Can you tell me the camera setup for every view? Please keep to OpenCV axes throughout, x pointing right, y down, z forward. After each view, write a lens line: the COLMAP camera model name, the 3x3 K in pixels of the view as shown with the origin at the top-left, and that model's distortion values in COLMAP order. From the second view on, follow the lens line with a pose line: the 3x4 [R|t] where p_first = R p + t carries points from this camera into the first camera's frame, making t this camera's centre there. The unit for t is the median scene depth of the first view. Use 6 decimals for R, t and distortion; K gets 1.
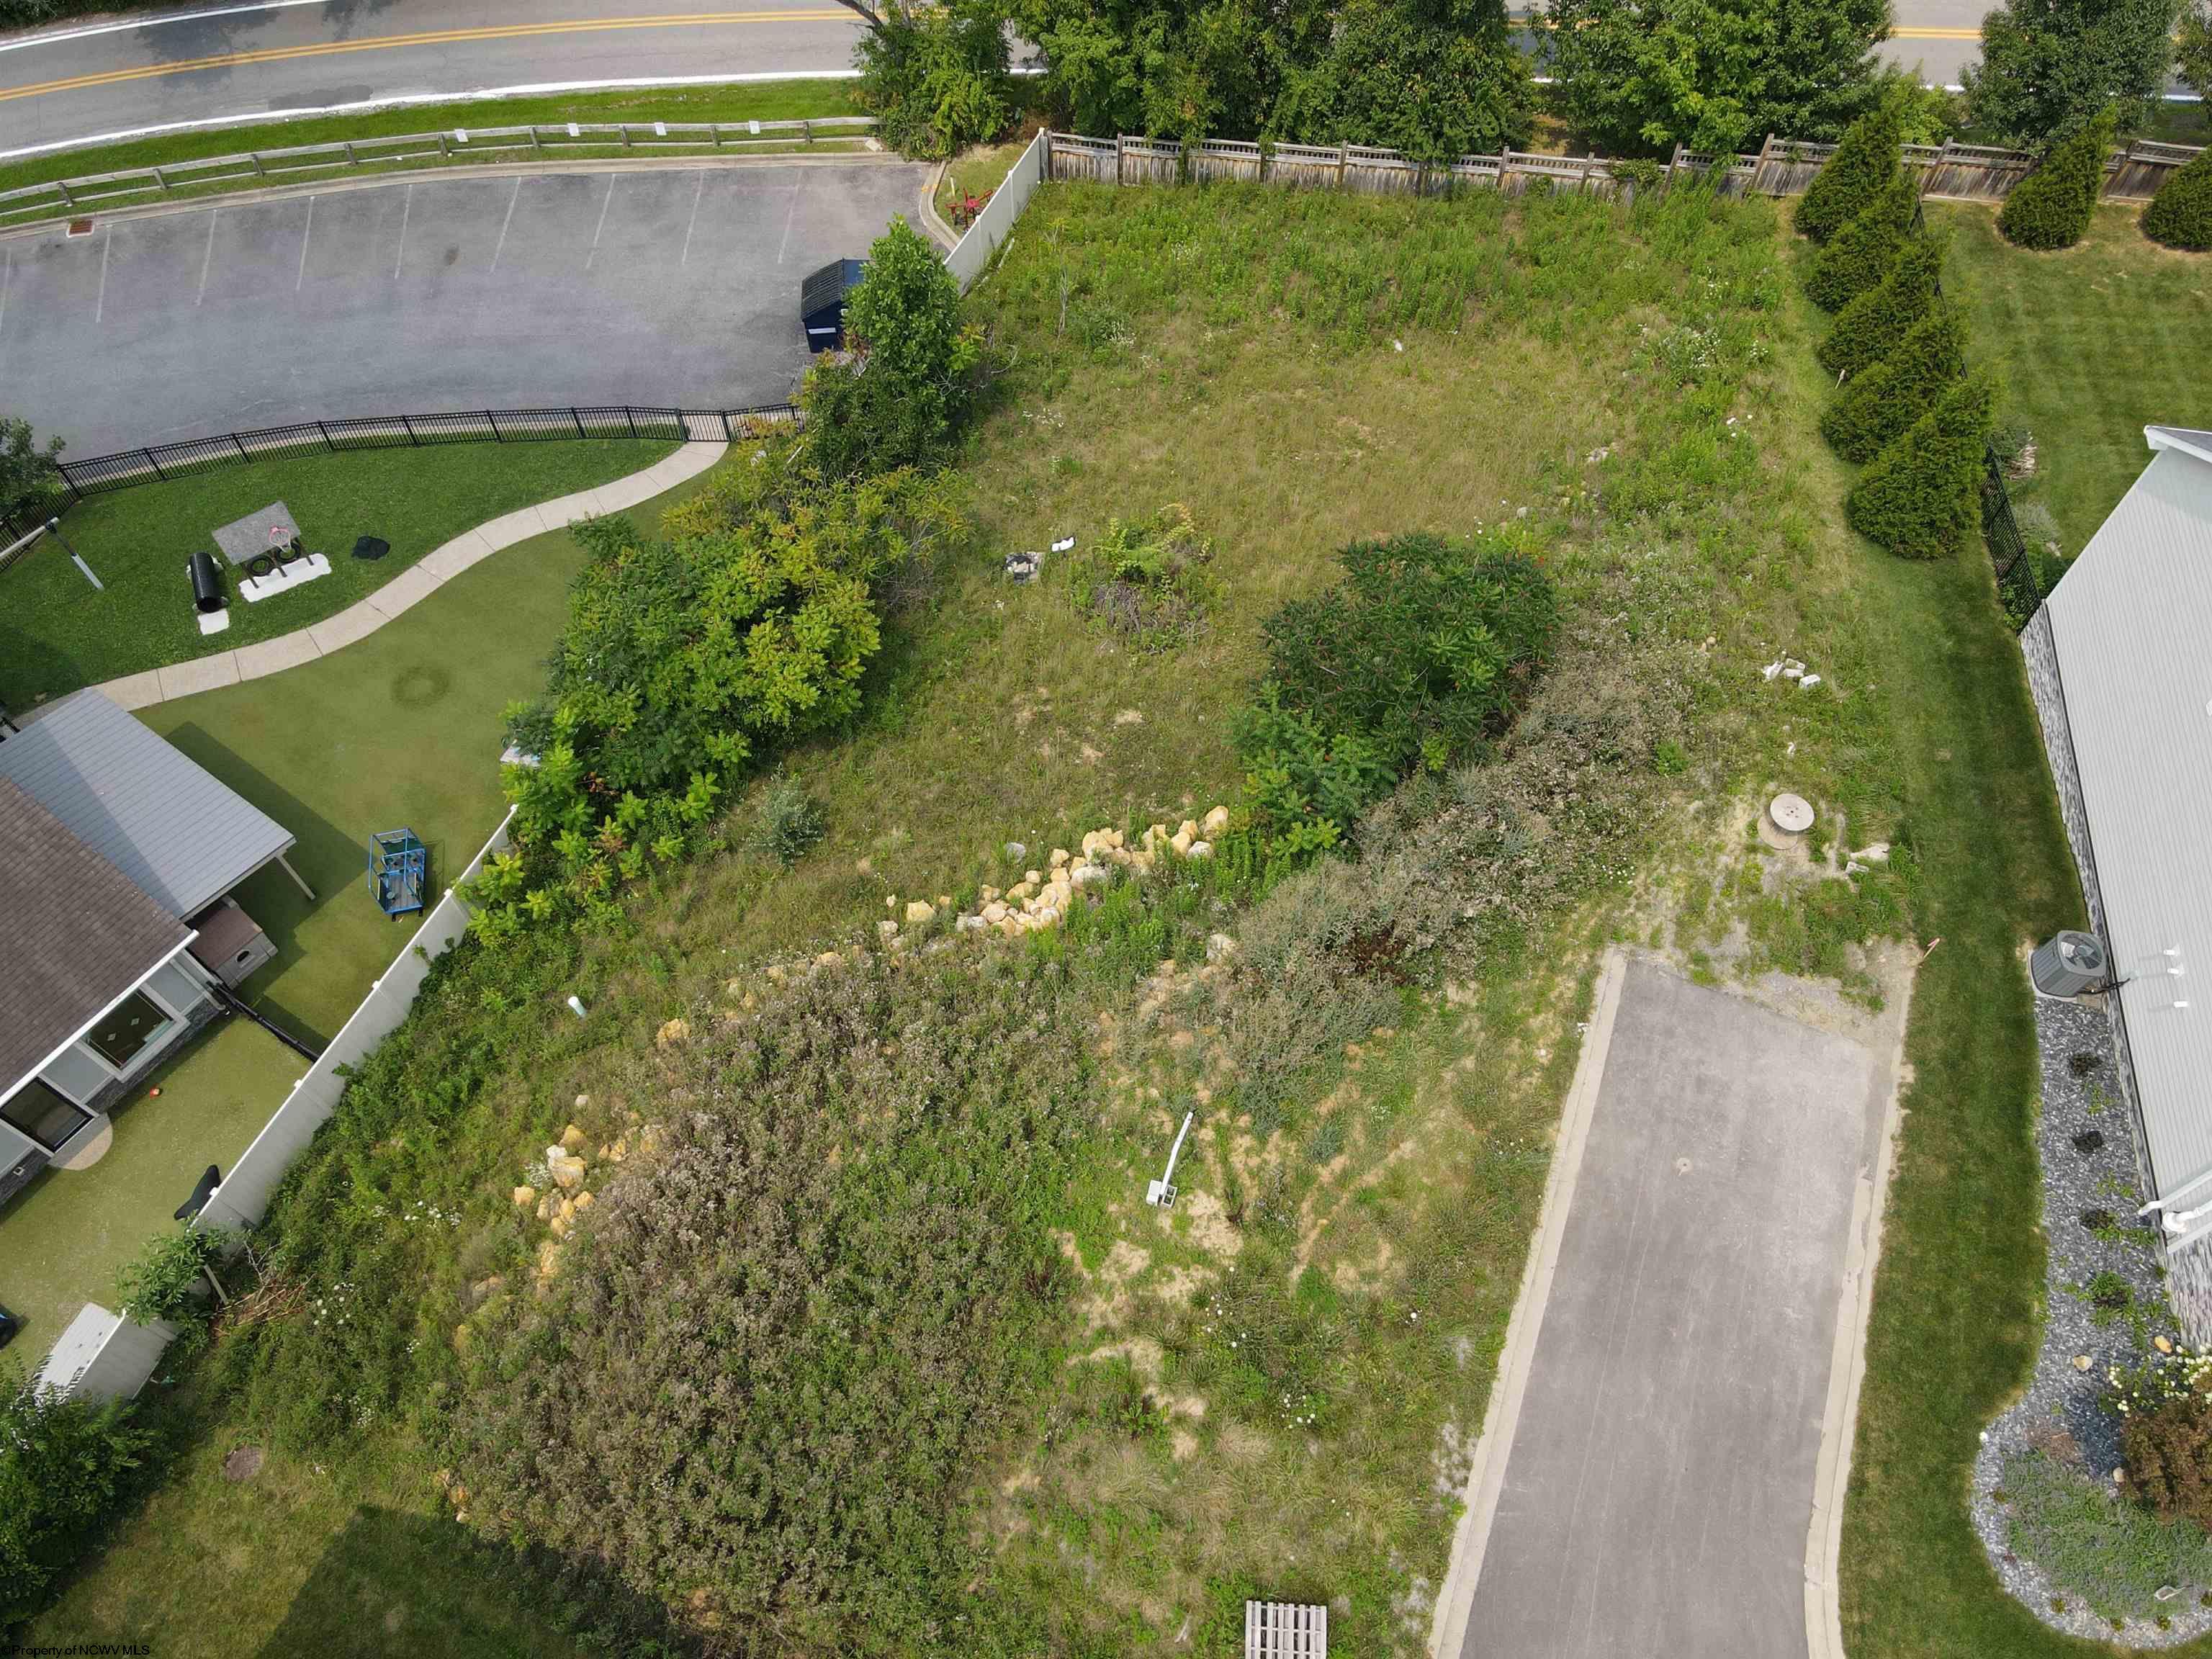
lens RADIAL K [[1632.4, 0, 1088.1], [0, 1632.4, 838.7], [0, 0, 1]] dist [0.003032, 0.012677]
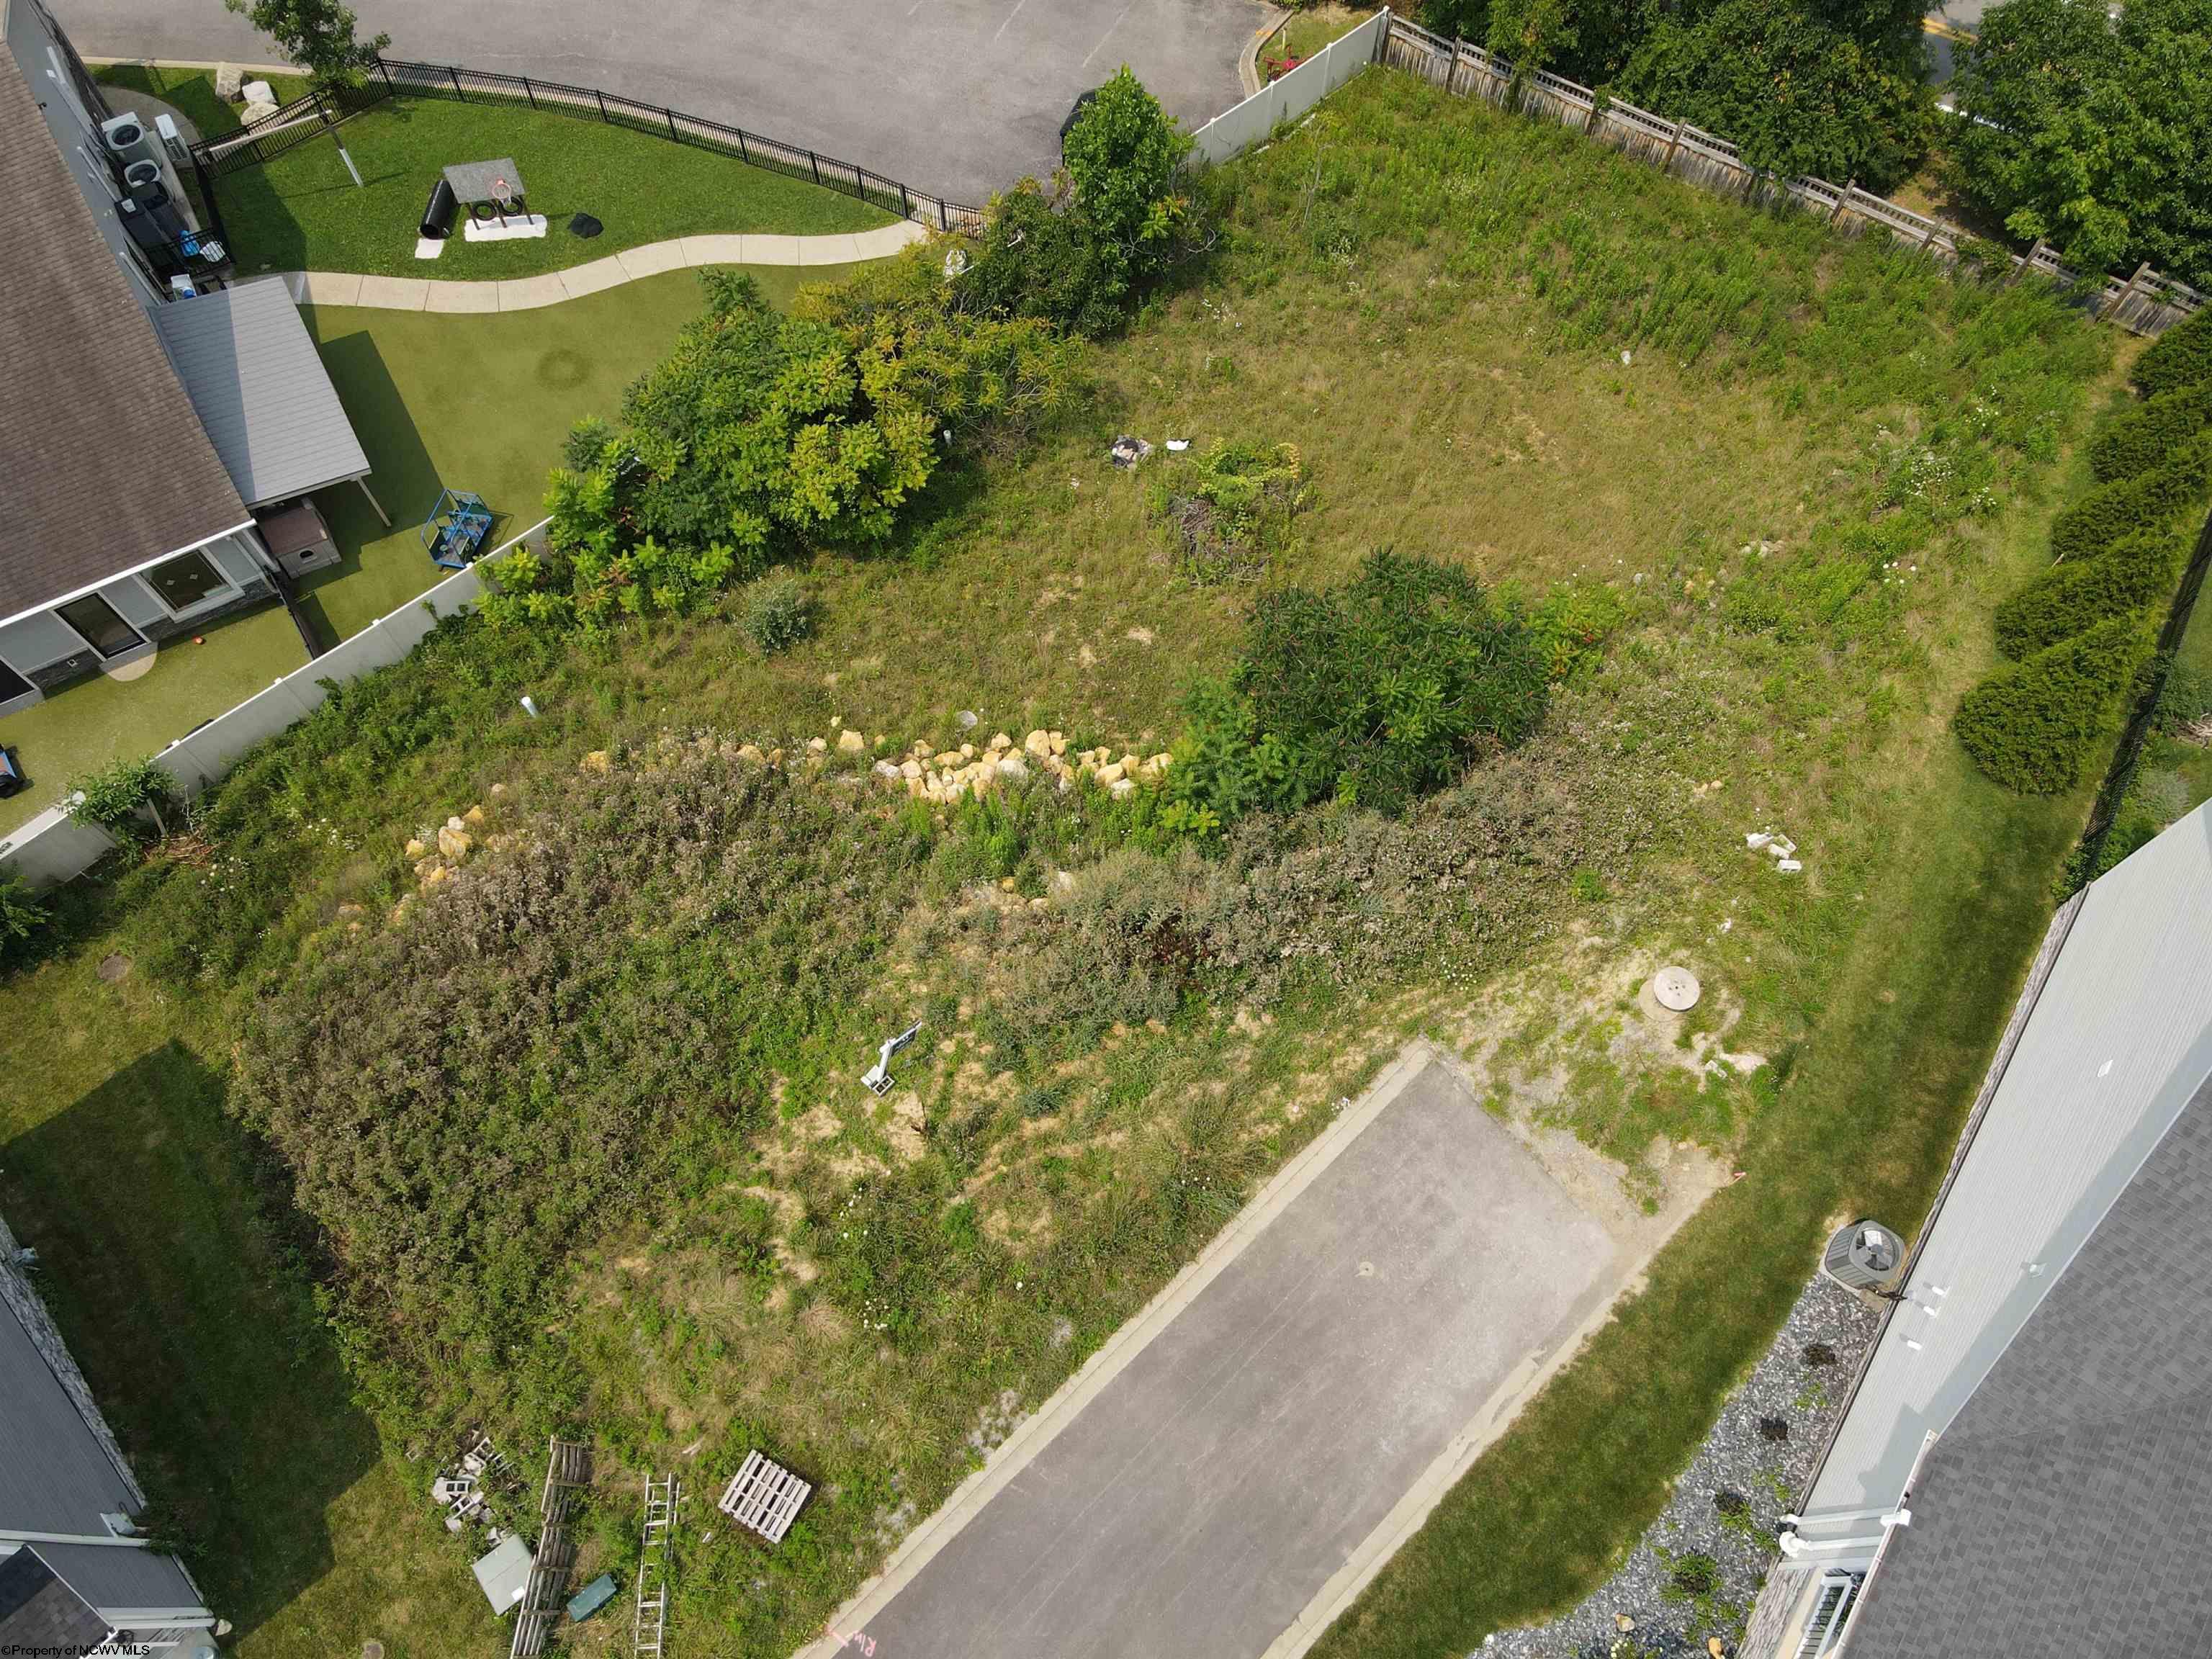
lens RADIAL K [[1632.4, 0, 1088.1], [0, 1632.4, 838.7], [0, 0, 1]] dist [0.003032, 0.012677]
pose [[0.906990, 0.381494, -0.178411, 0.260504], [-0.357417, 0.921320, 0.153044, -0.119398], [0.222759, -0.075042, 0.971981, 0.016603]]
